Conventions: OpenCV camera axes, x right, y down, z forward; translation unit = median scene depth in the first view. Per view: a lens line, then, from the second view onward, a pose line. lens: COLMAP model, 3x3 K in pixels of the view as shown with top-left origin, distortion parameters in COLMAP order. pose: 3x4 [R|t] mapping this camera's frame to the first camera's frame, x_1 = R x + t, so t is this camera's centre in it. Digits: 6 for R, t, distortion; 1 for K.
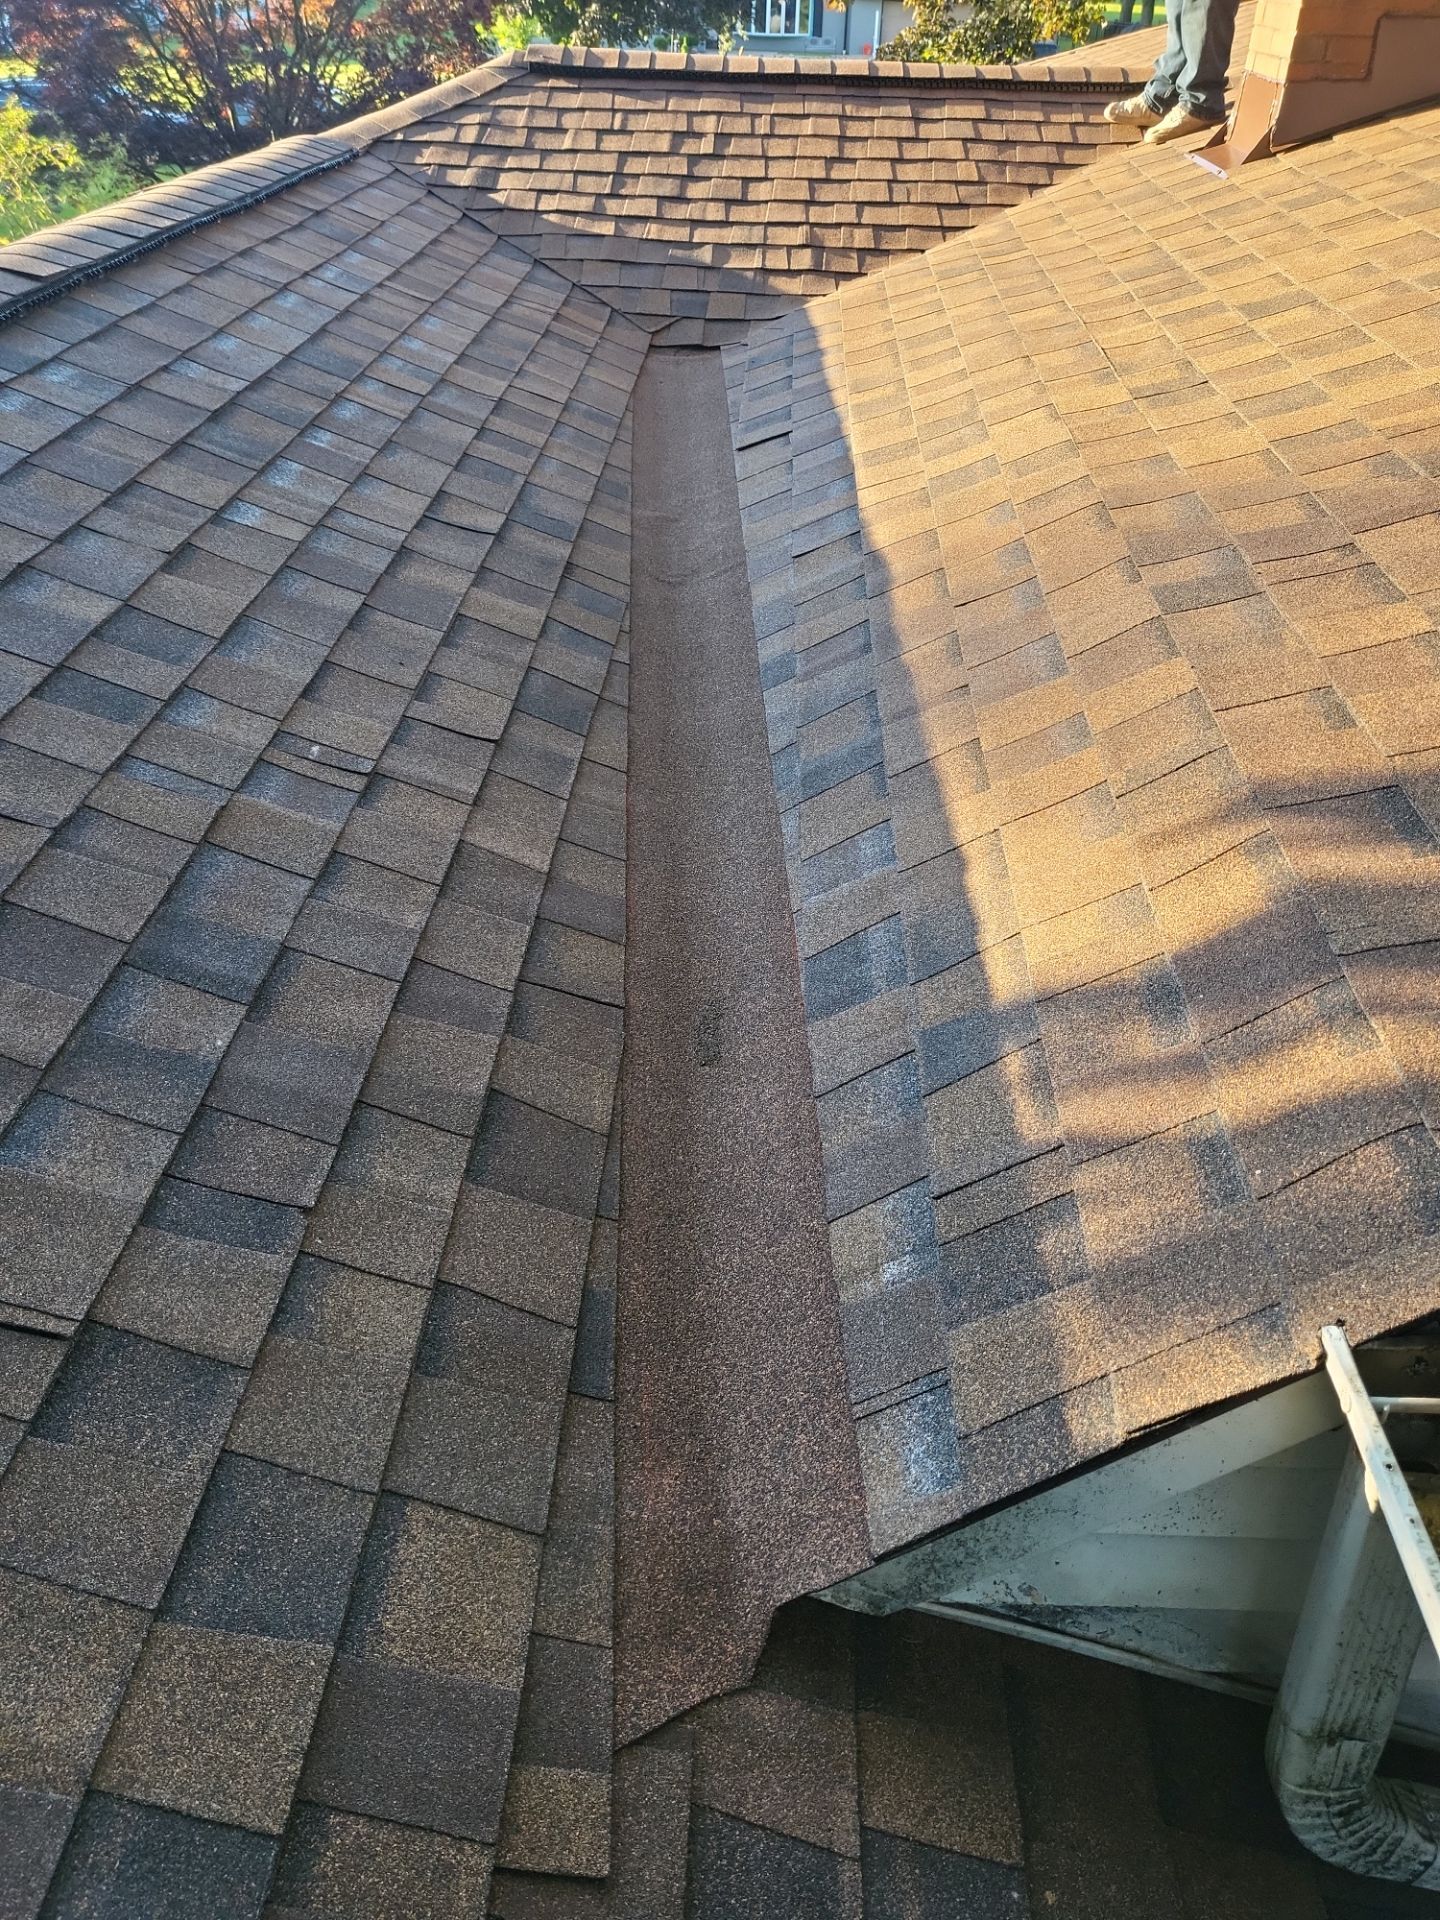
lens RADIAL K [[1569.5, 0, 720.0], [0, 1569.5, 960.0], [0, 0, 1]] dist [-0.057022, 0.064785]
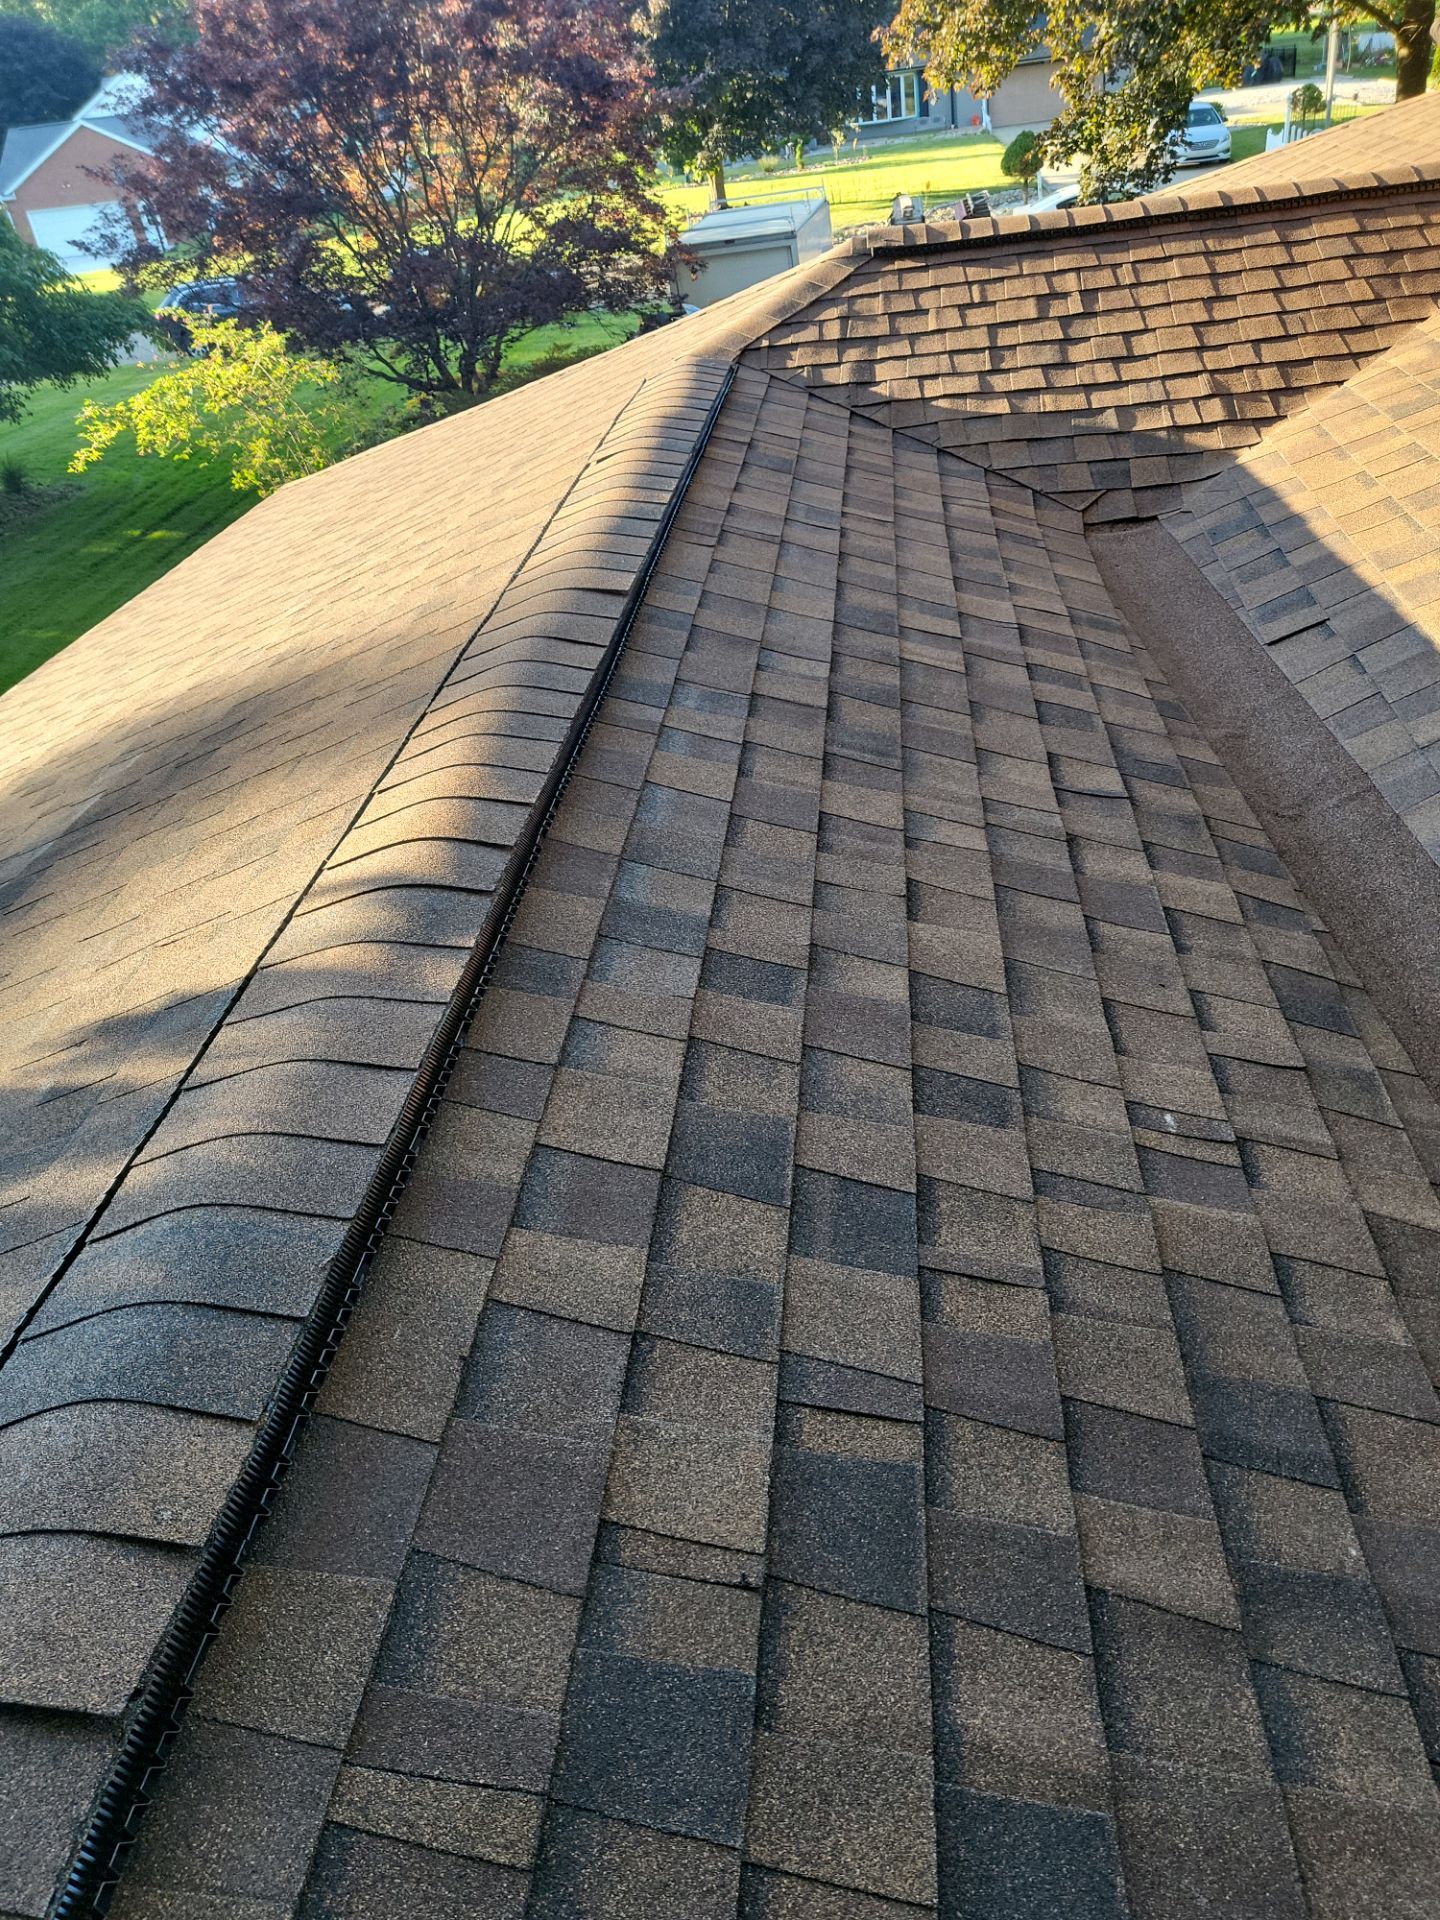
lens RADIAL K [[1569.5, 0, 720.0], [0, 1569.5, 960.0], [0, 0, 1]] dist [-0.057022, 0.064785]
pose [[0.984852, -0.105089, -0.137926, -0.143998], [0.097391, 0.993348, -0.061446, -0.074116], [0.143465, 0.047082, 0.988535, 0.008956]]
